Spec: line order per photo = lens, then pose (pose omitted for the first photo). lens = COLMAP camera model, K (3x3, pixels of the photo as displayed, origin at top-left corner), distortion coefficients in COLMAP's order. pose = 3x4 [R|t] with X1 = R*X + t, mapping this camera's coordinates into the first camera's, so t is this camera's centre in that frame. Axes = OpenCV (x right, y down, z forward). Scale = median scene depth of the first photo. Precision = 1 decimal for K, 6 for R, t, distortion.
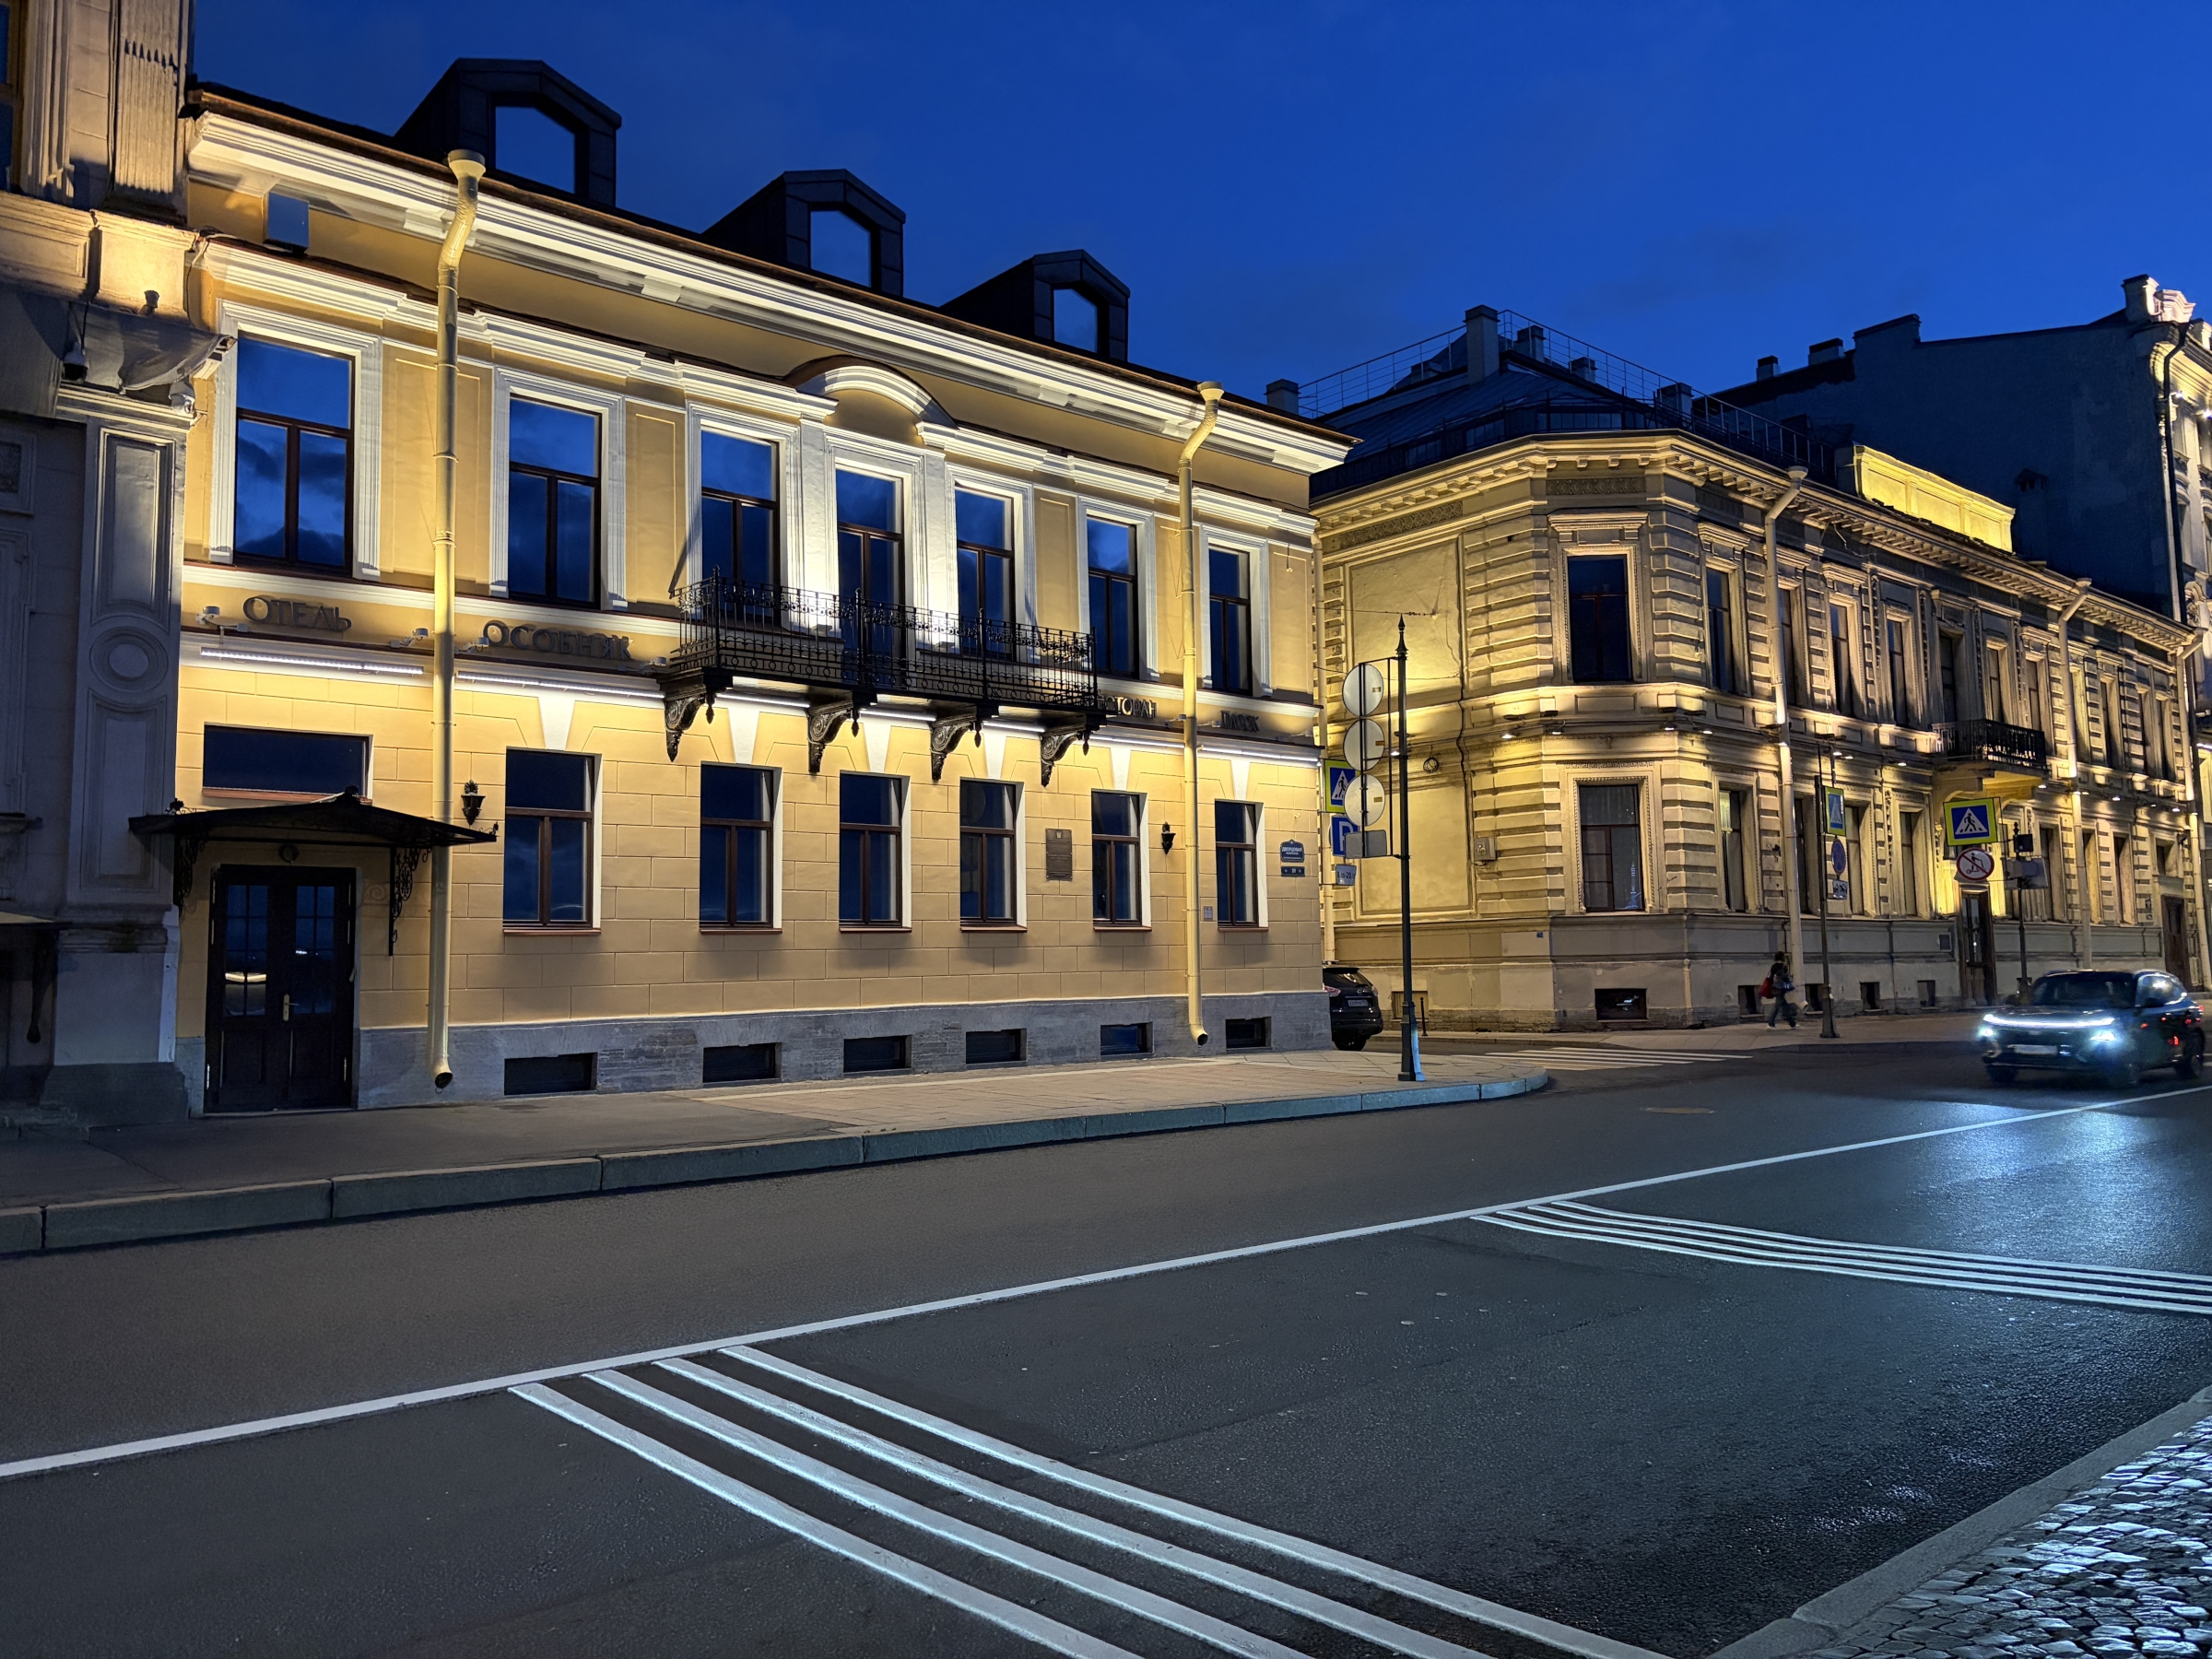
lens RADIAL K [[1709.6, 0, 1106.0], [0, 1709.6, 829.5], [0, 0, 1]] dist [0.092063, -0.154459]
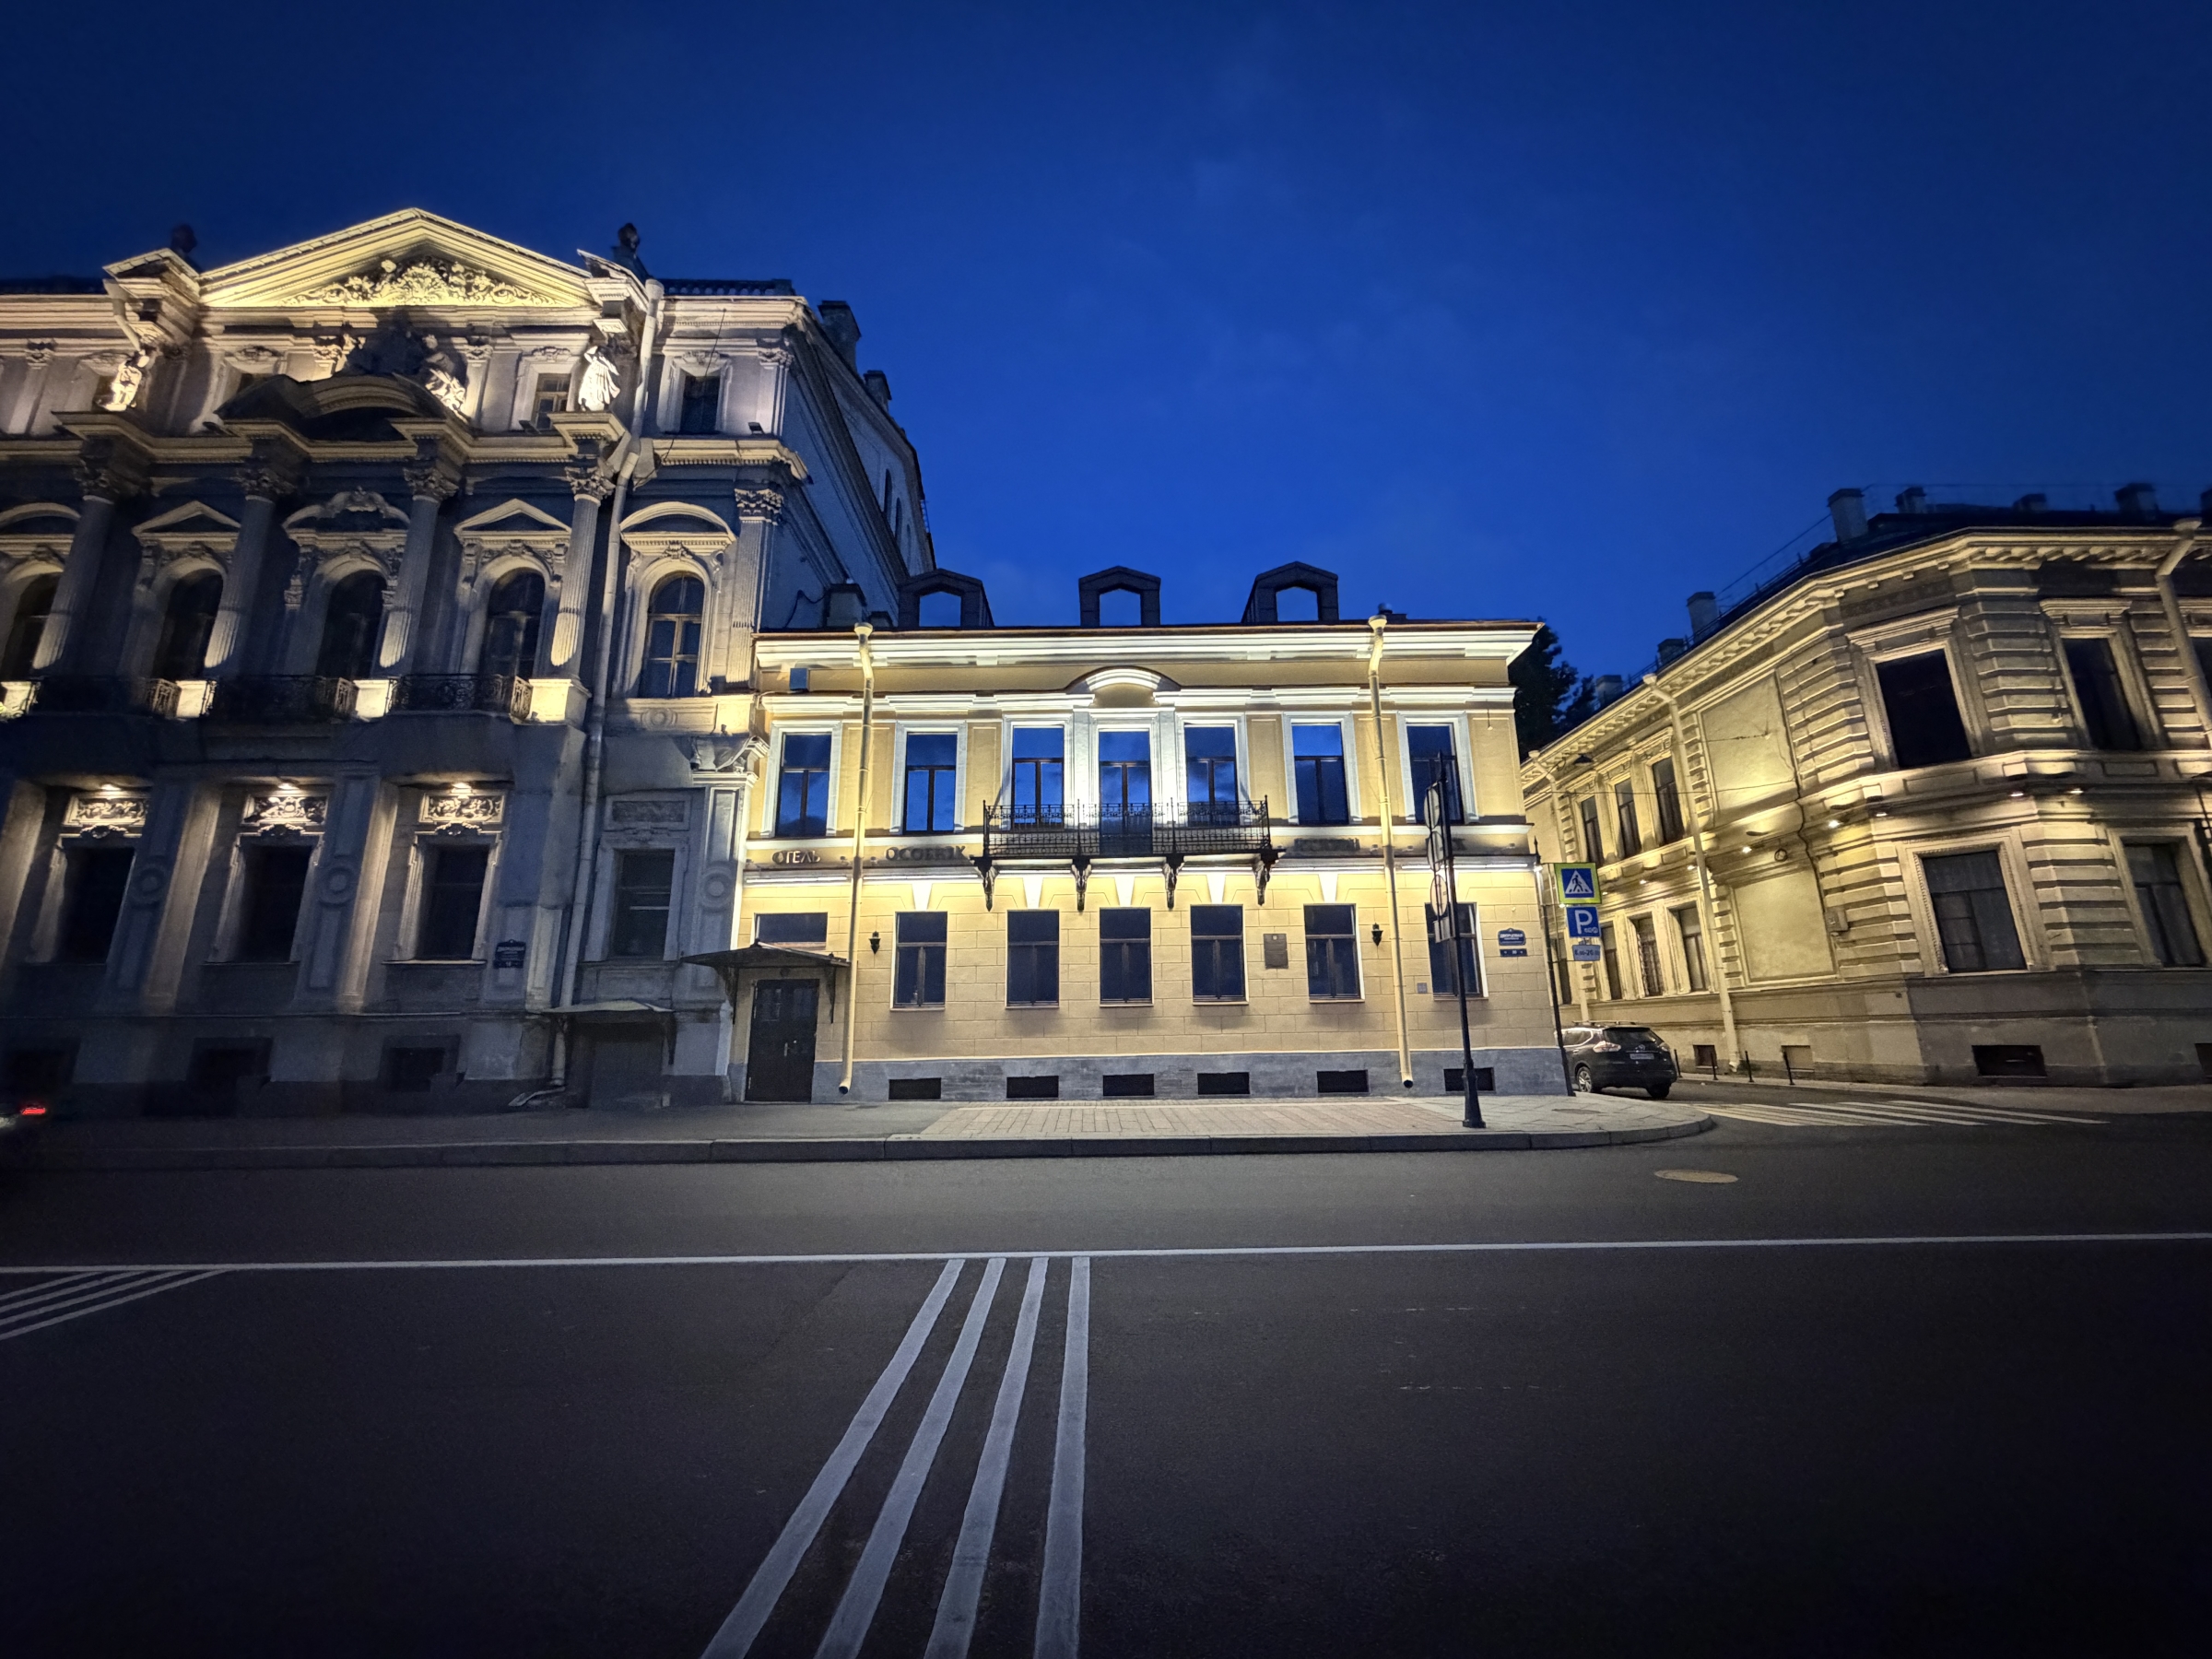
lens RADIAL K [[890.5, 0, 1106.0], [0, 890.5, 829.5], [0, 0, 1]] dist [-0.001911, 0.000170]
pose [[0.745909, -0.144196, -0.650252, 0.355769], [0.056973, 0.986519, -0.153410, 0.019827], [0.663607, 0.077383, 0.744069, 0.305604]]
